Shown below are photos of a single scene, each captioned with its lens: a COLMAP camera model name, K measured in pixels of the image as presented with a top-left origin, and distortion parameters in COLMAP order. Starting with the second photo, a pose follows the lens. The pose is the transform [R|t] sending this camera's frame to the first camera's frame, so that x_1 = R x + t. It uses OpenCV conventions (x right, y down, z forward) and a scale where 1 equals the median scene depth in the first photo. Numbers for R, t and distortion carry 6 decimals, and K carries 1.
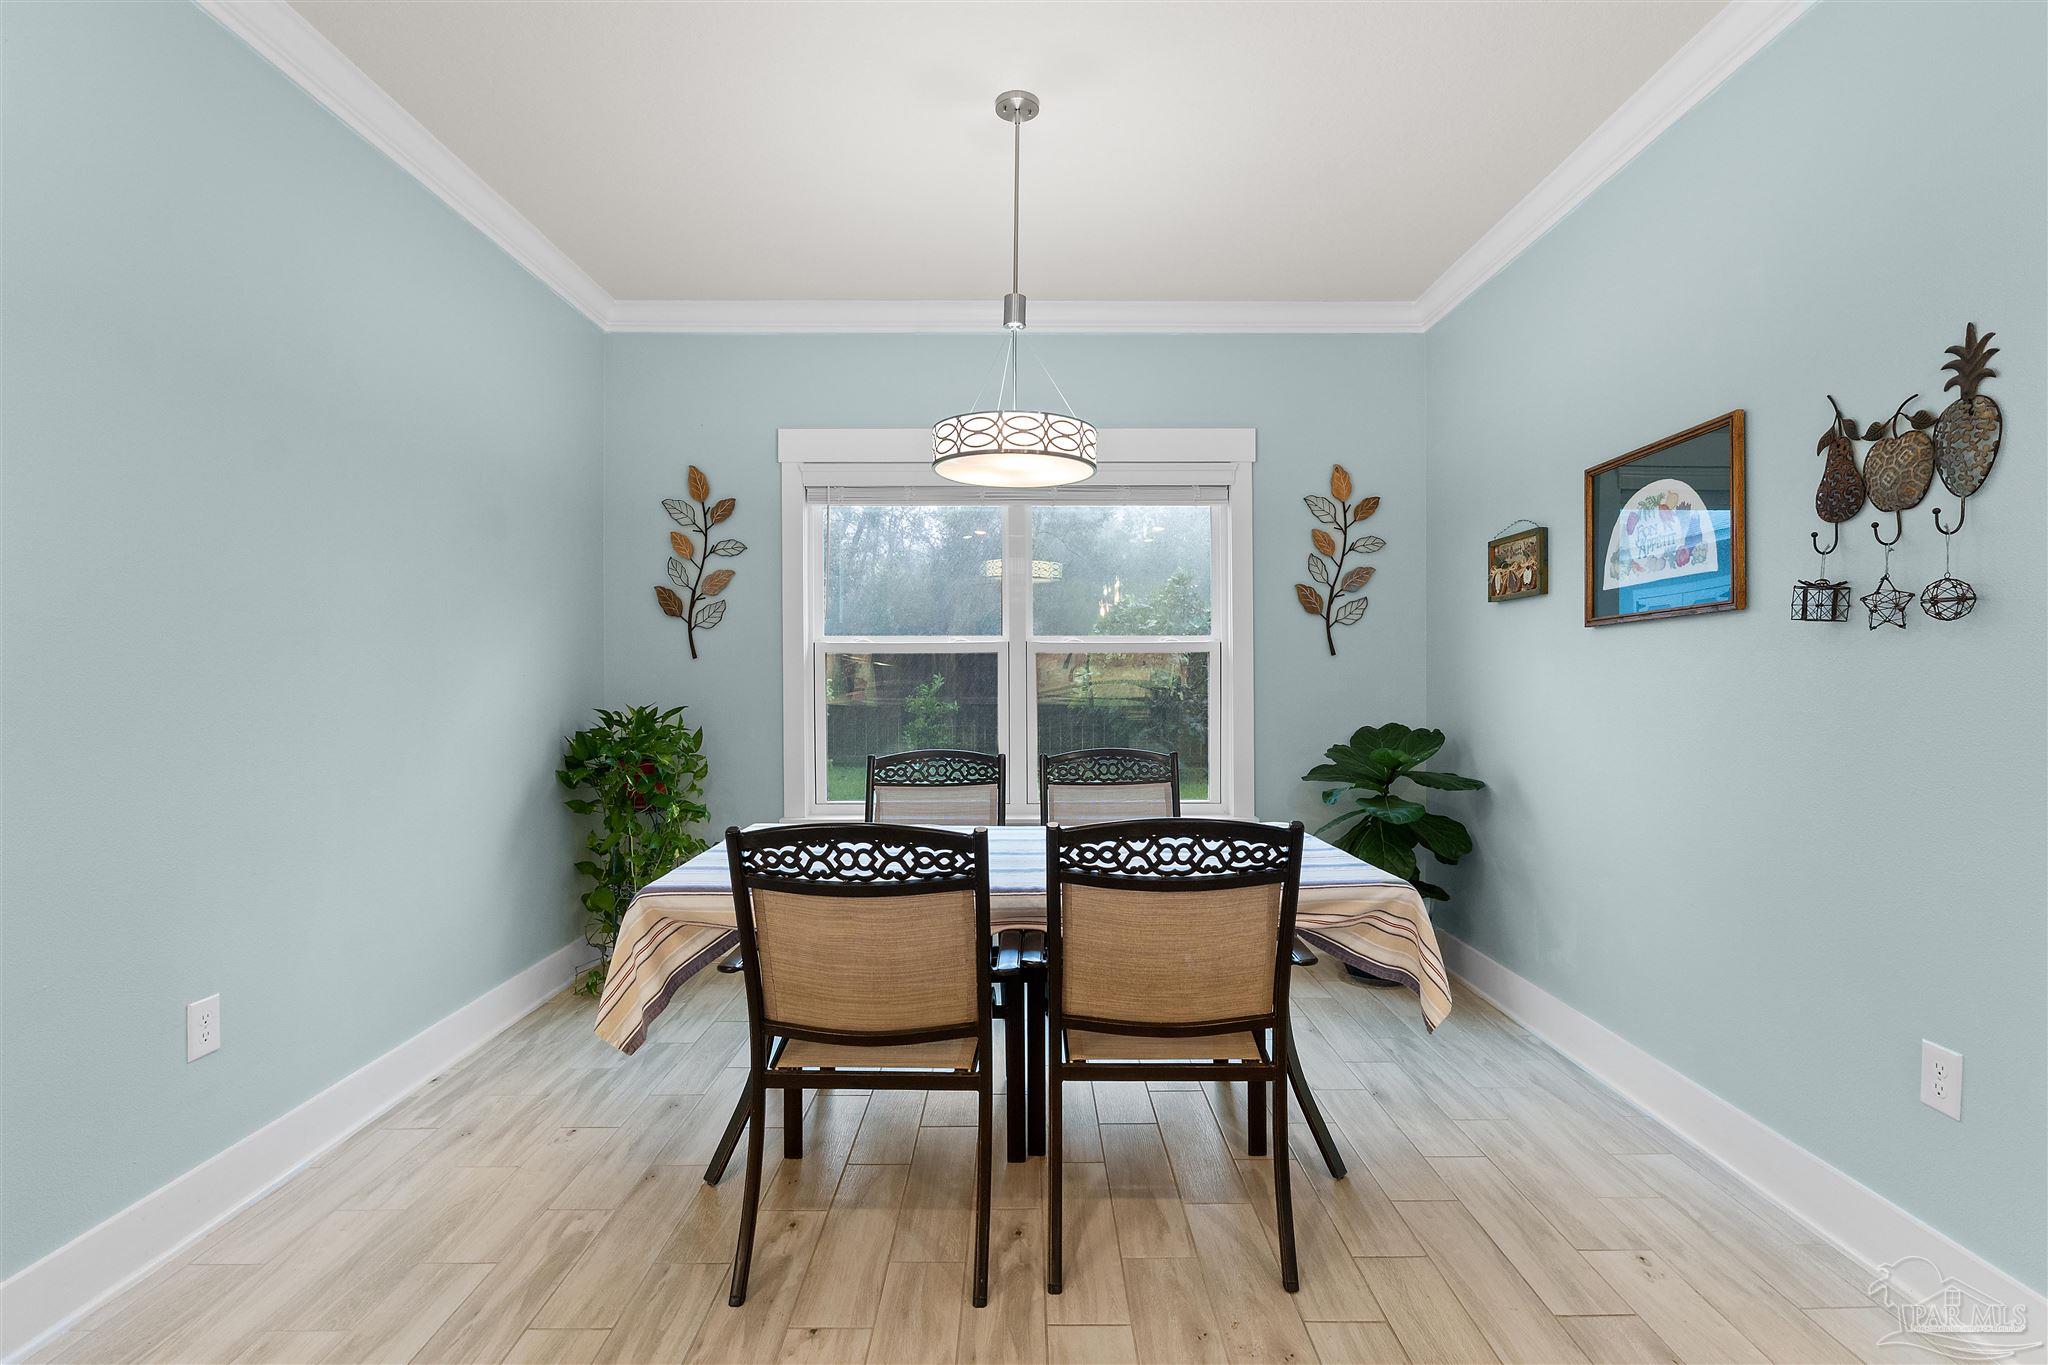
lens RADIAL K [[998.7, 0, 1028.3], [0, 998.7, 685.5], [0, 0, 1]] dist [-0.010911, 0.000758]
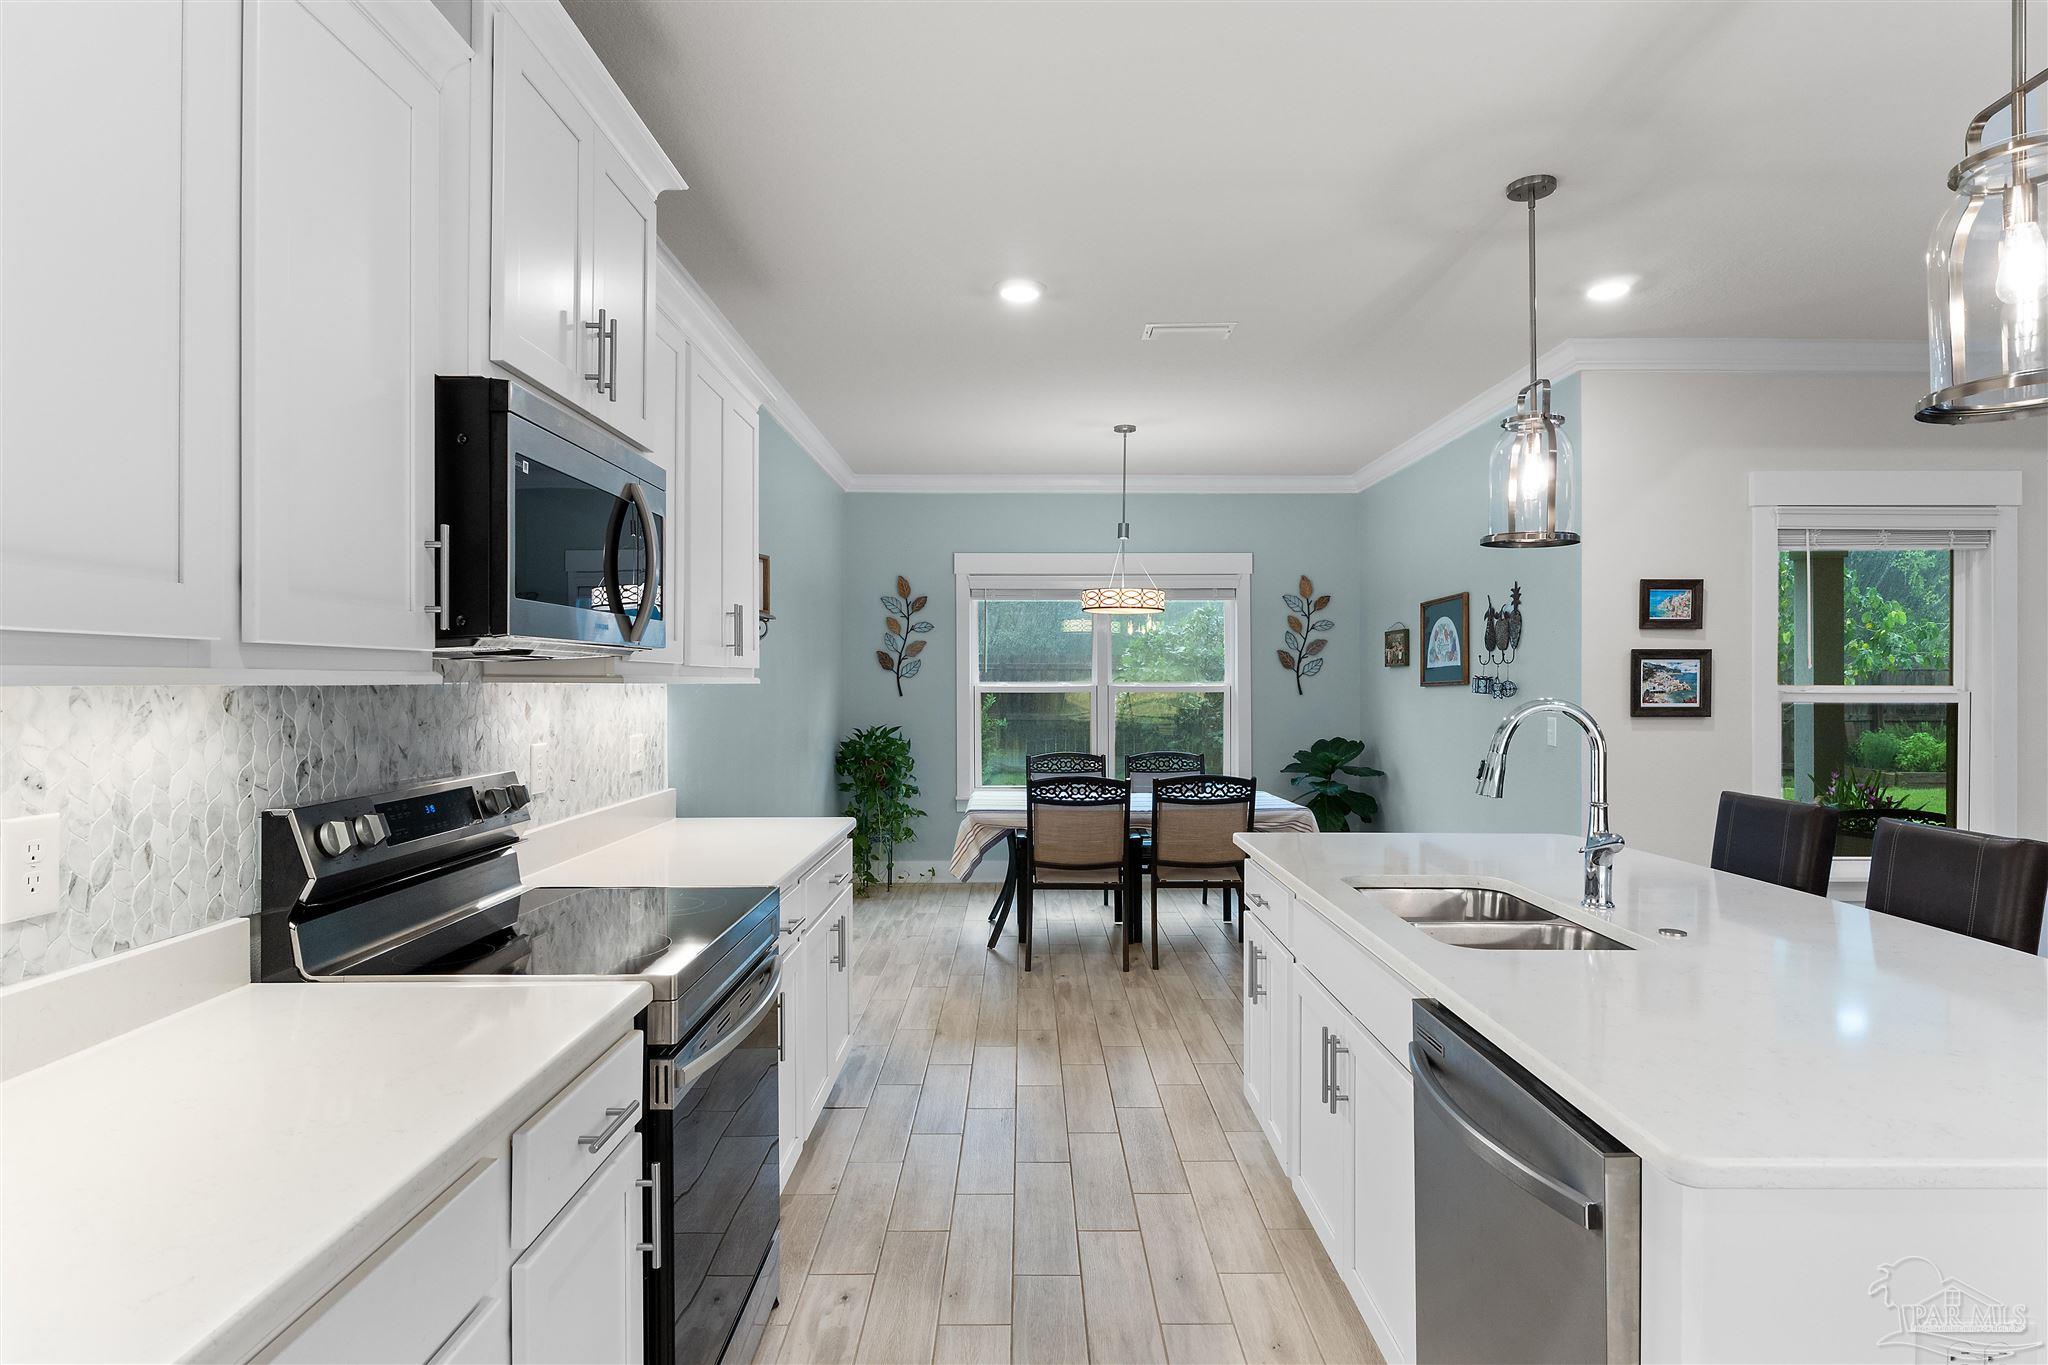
lens RADIAL K [[1127.7, 0, 1030.1], [0, 1127.7, 684.4], [0, 0, 1]] dist [-0.007785, -0.001097]
pose [[0.999999, 0.001386, 0.000956, -0.141939], [-0.001377, 0.999956, -0.009297, -0.032416], [-0.000969, 0.009296, 0.999956, -0.881079]]
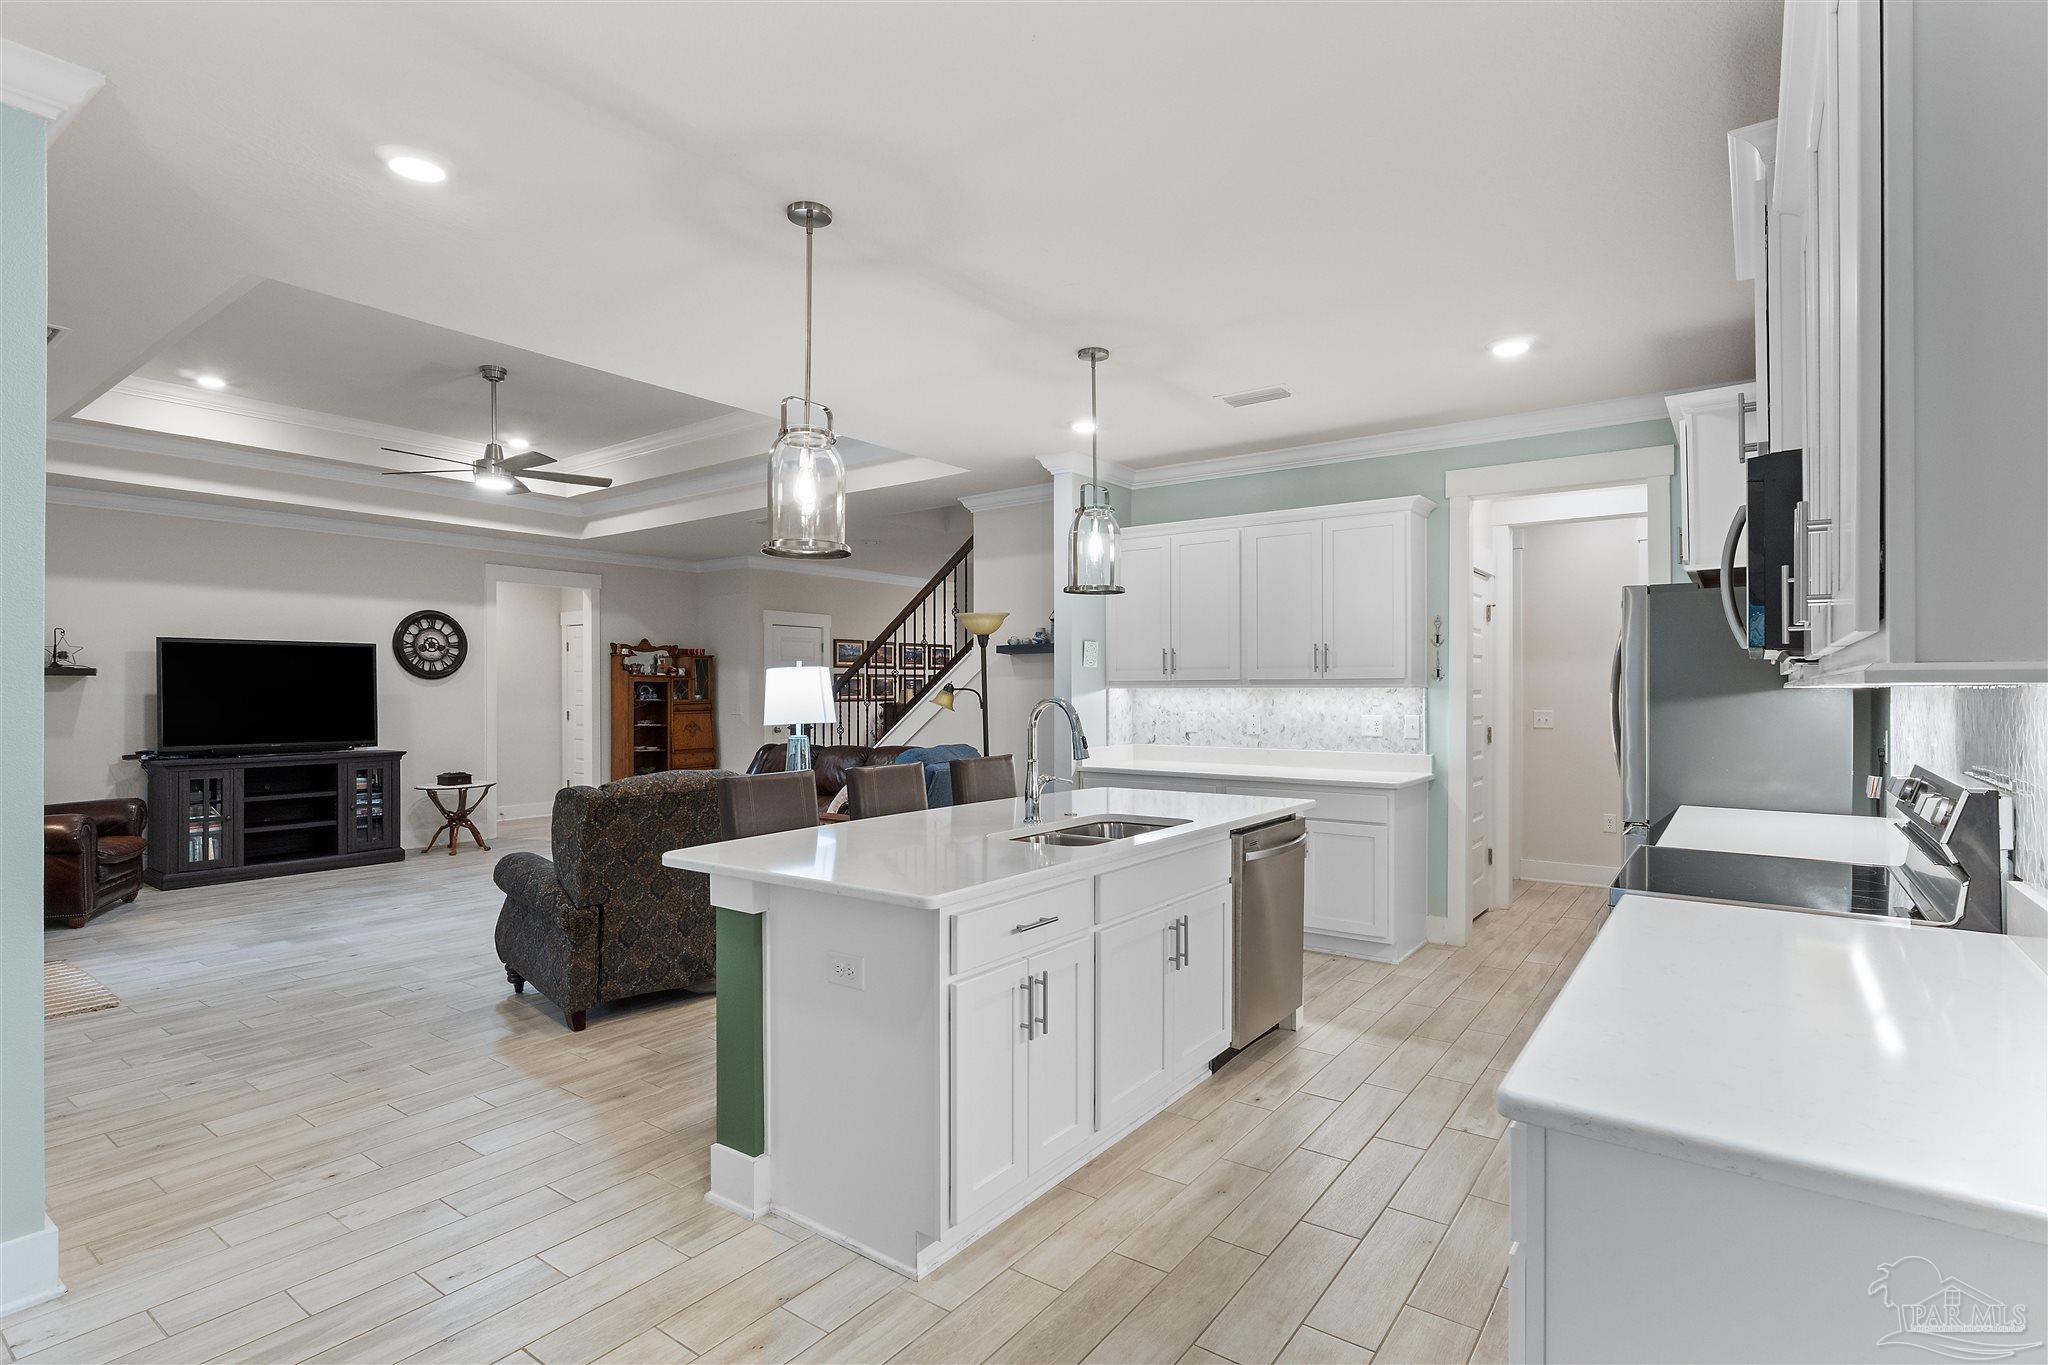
lens RADIAL K [[998.7, 0, 1026.3], [0, 998.7, 681.5], [0, 0, 1]] dist [-0.010911, 0.000758]
pose [[-0.804149, 0.004956, 0.594407, -0.357072], [0.007602, 0.999969, 0.001948, -0.045870], [-0.594379, 0.006085, -0.804162, 0.423734]]
